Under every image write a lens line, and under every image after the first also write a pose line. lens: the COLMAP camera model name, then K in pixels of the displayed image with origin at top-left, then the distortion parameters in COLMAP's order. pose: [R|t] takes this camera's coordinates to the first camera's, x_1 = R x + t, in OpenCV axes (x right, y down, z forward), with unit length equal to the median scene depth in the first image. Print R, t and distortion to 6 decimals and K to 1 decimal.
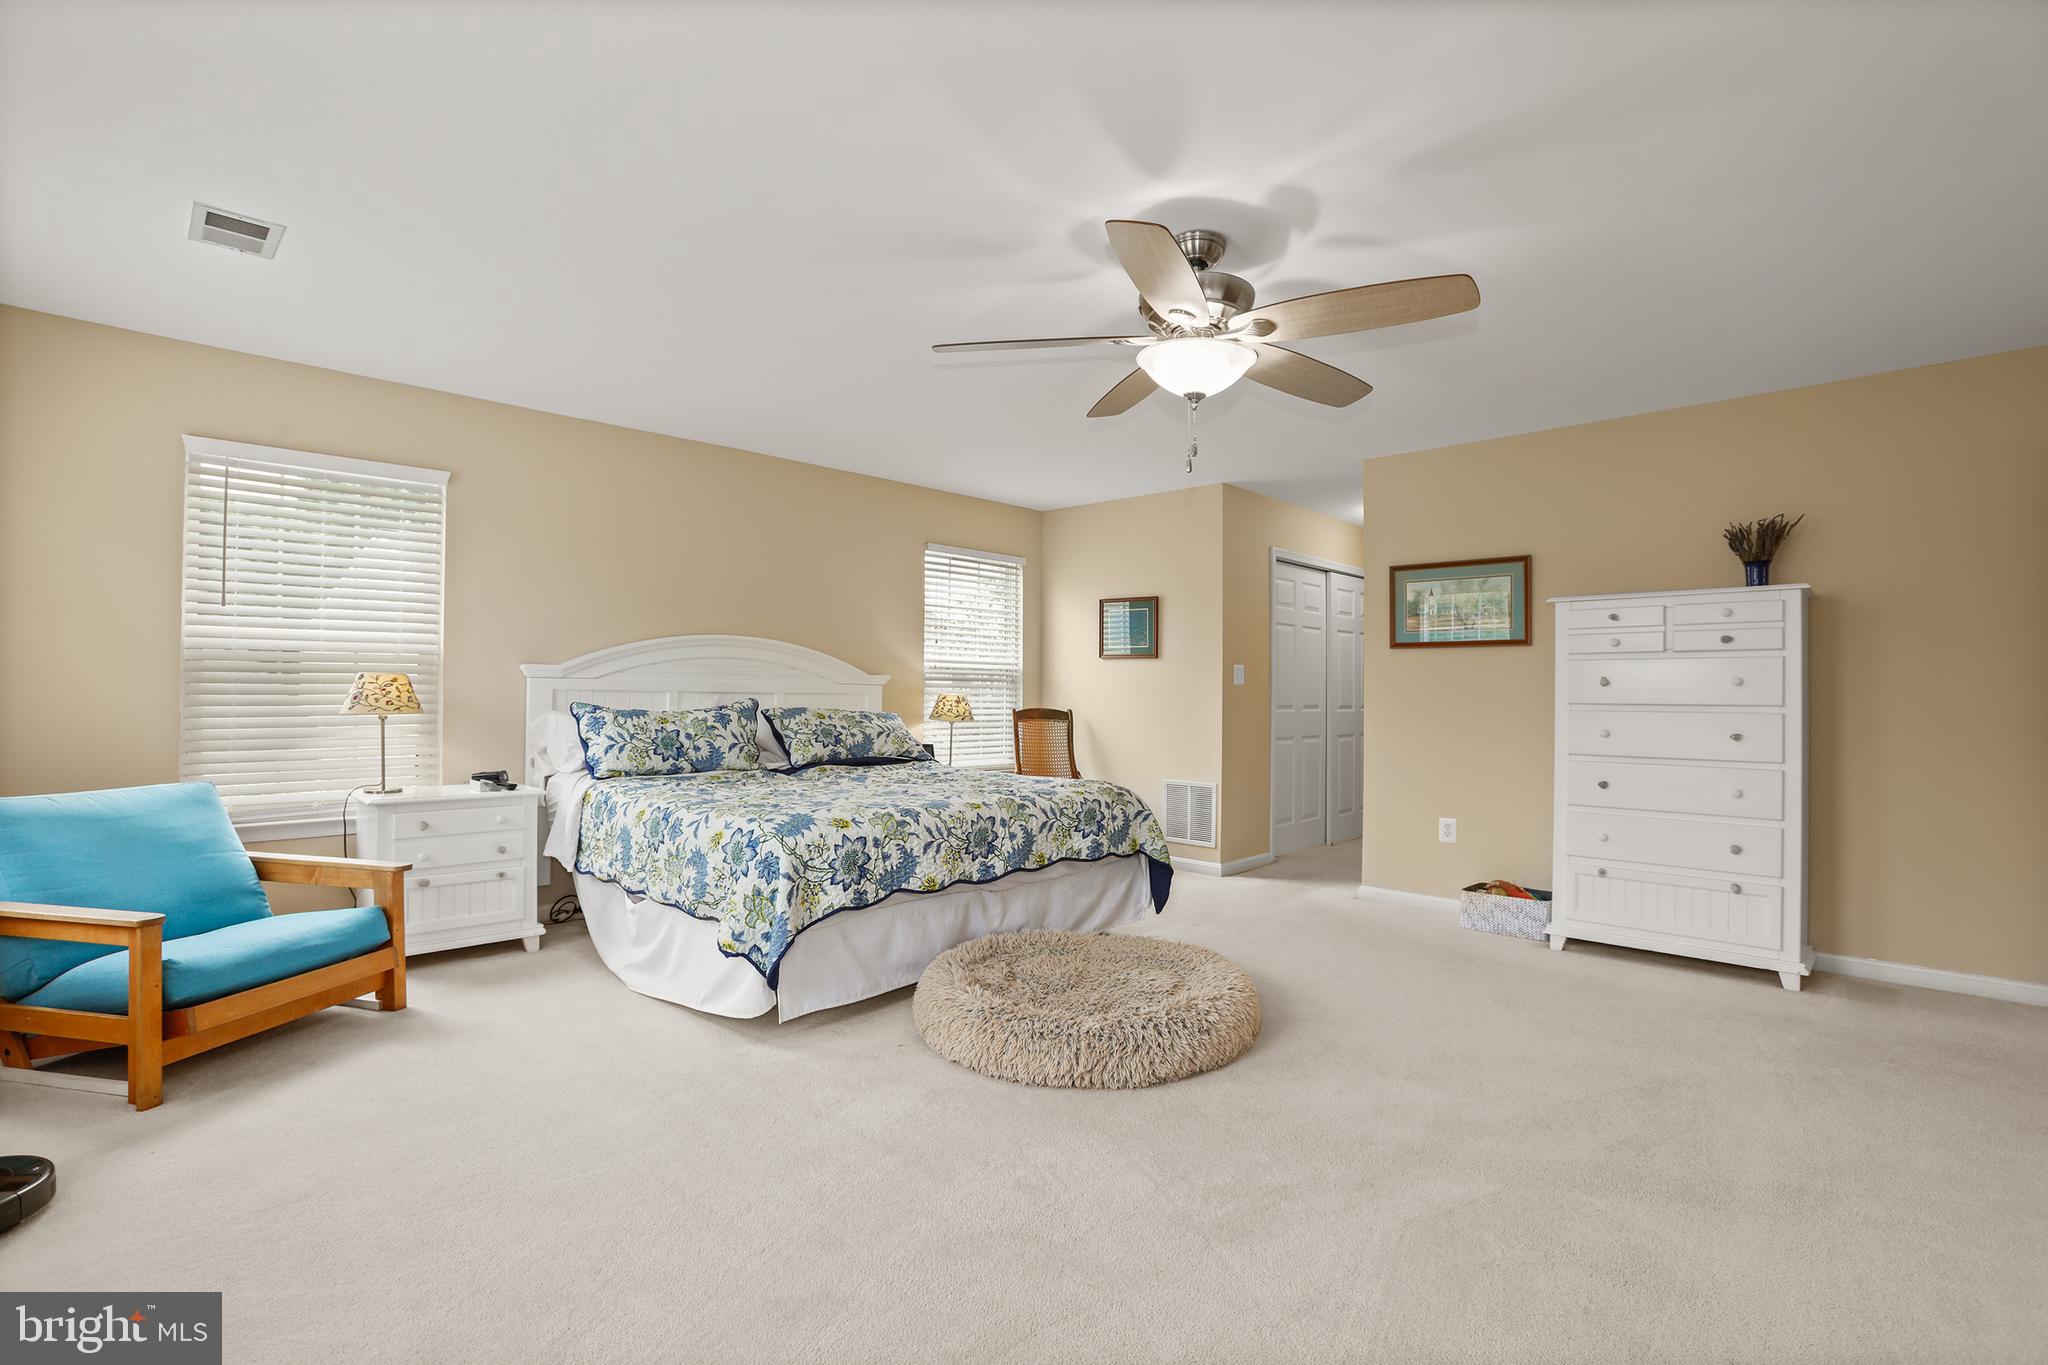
lens RADIAL K [[941.5, 0, 1021.0], [0, 941.5, 690.0], [0, 0, 1]] dist [-0.047809, 0.000783]
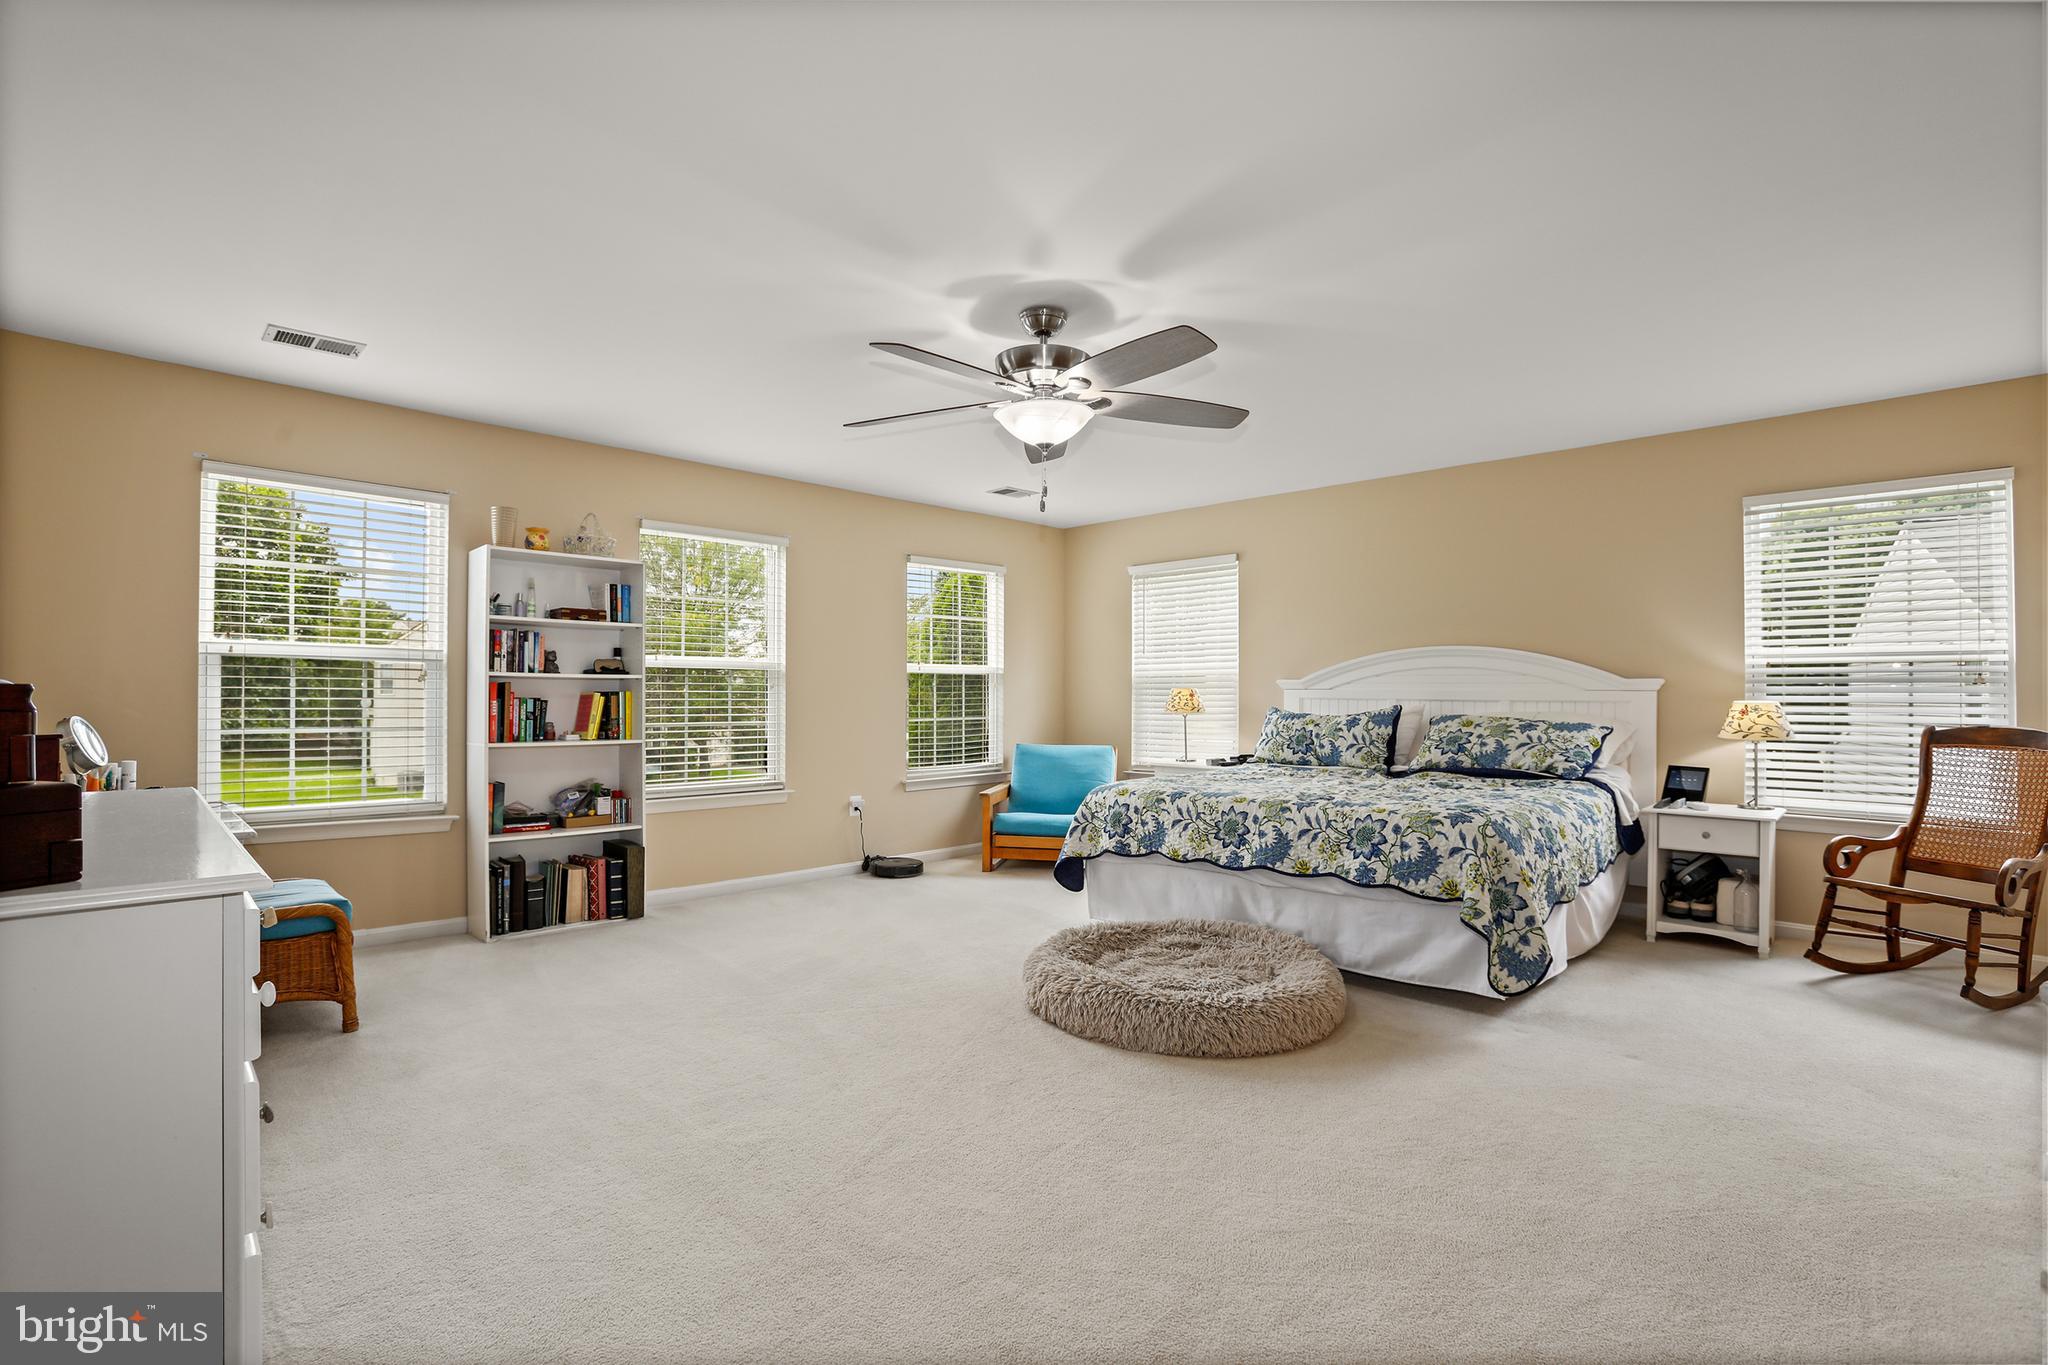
lens RADIAL K [[941.5, 0, 1021.0], [0, 941.5, 690.0], [0, 0, 1]] dist [-0.047809, 0.000783]
pose [[-0.000549, -0.017273, -0.999851, 0.945755], [-0.000191, 0.999851, -0.017273, 0.011977], [1.000000, 0.000181, -0.000553, 0.669029]]
